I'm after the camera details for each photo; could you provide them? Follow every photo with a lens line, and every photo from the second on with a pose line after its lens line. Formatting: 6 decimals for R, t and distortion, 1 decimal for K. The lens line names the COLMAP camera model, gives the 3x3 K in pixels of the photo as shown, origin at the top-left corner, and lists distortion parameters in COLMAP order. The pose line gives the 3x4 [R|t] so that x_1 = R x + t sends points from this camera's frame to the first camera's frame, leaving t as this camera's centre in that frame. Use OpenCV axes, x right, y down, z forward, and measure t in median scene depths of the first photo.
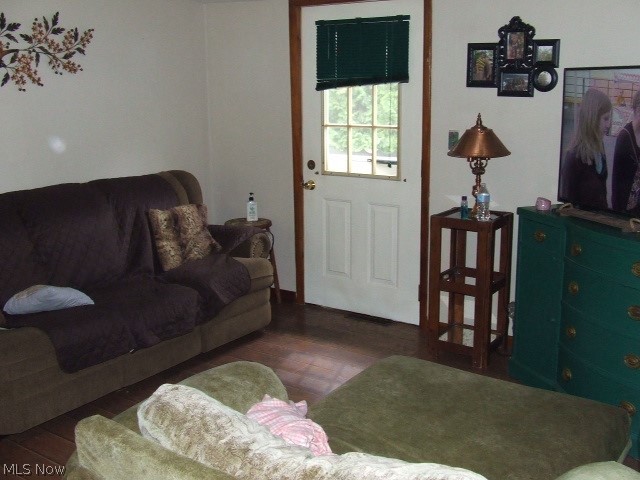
lens RADIAL K [[699.9, 0, 320.0], [0, 699.9, 240.0], [0, 0, 1]] dist [-0.089206, 0.033179]
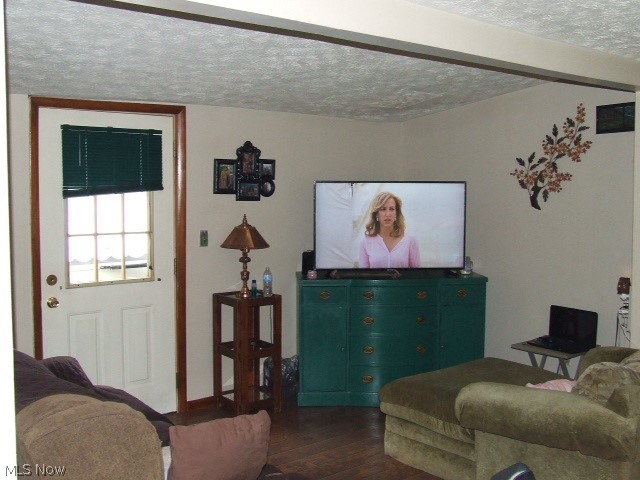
lens RADIAL K [[699.9, 0, 320.0], [0, 699.9, 240.0], [0, 0, 1]] dist [-0.089206, 0.033179]
pose [[0.268422, -0.067107, 0.960961, -0.929267], [0.201132, 0.979488, 0.012220, -0.119929], [-0.942070, 0.190000, 0.276413, 0.506598]]
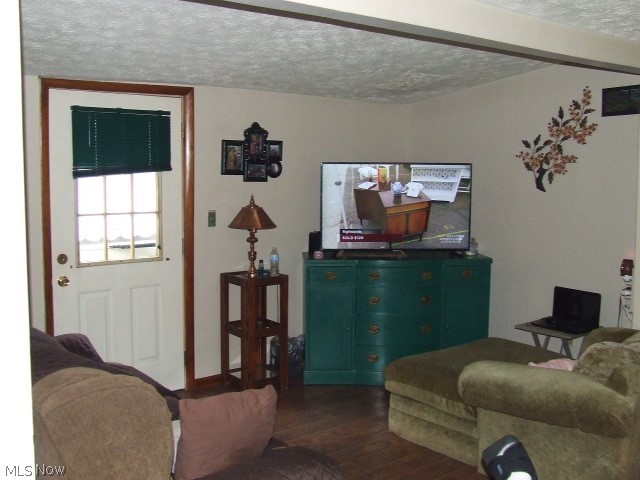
lens RADIAL K [[699.9, 0, 320.0], [0, 699.9, 240.0], [0, 0, 1]] dist [-0.089206, 0.033179]
pose [[0.278266, -0.090683, 0.956214, -0.942584], [0.197012, 0.979755, 0.035583, -0.117785], [-0.940082, 0.178484, 0.290498, 0.502325]]
